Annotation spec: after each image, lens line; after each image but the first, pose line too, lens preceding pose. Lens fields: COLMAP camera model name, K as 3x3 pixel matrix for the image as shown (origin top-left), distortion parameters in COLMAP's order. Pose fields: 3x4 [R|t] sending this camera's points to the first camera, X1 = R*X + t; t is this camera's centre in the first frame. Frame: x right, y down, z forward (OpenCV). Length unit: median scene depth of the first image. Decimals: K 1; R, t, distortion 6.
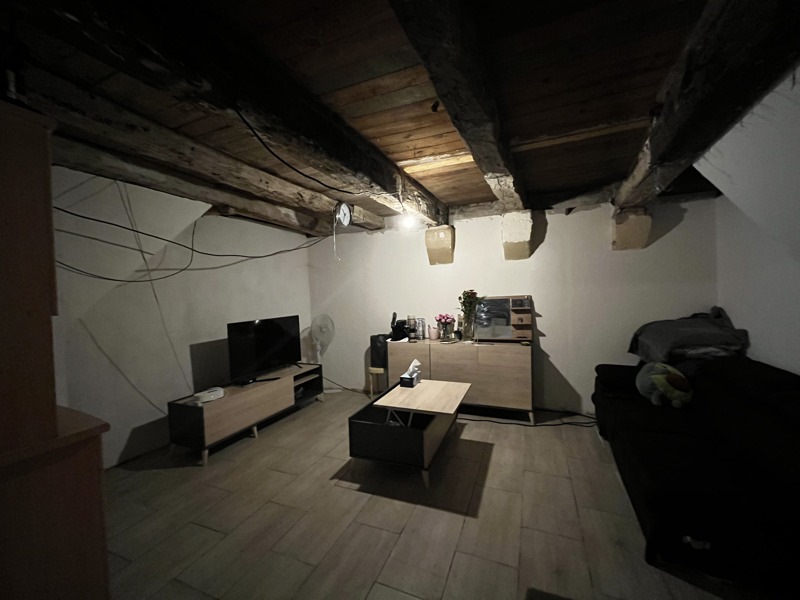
lens RADIAL K [[325.5, 0, 400.0], [0, 325.5, 300.0], [0, 0, 1]] dist [-0.000780, 0.000029]
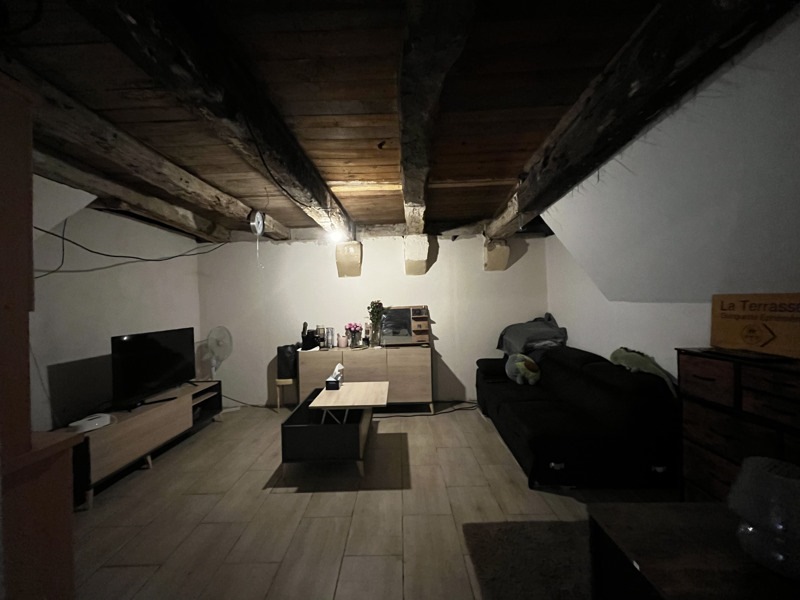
lens RADIAL K [[325.5, 0, 400.0], [0, 325.5, 300.0], [0, 0, 1]] dist [-0.000780, 0.000029]
pose [[0.923775, 0.009610, 0.382815, -0.168771], [0.008947, 0.998871, -0.046664, 0.023884], [-0.382831, 0.046532, 0.922646, -0.070559]]
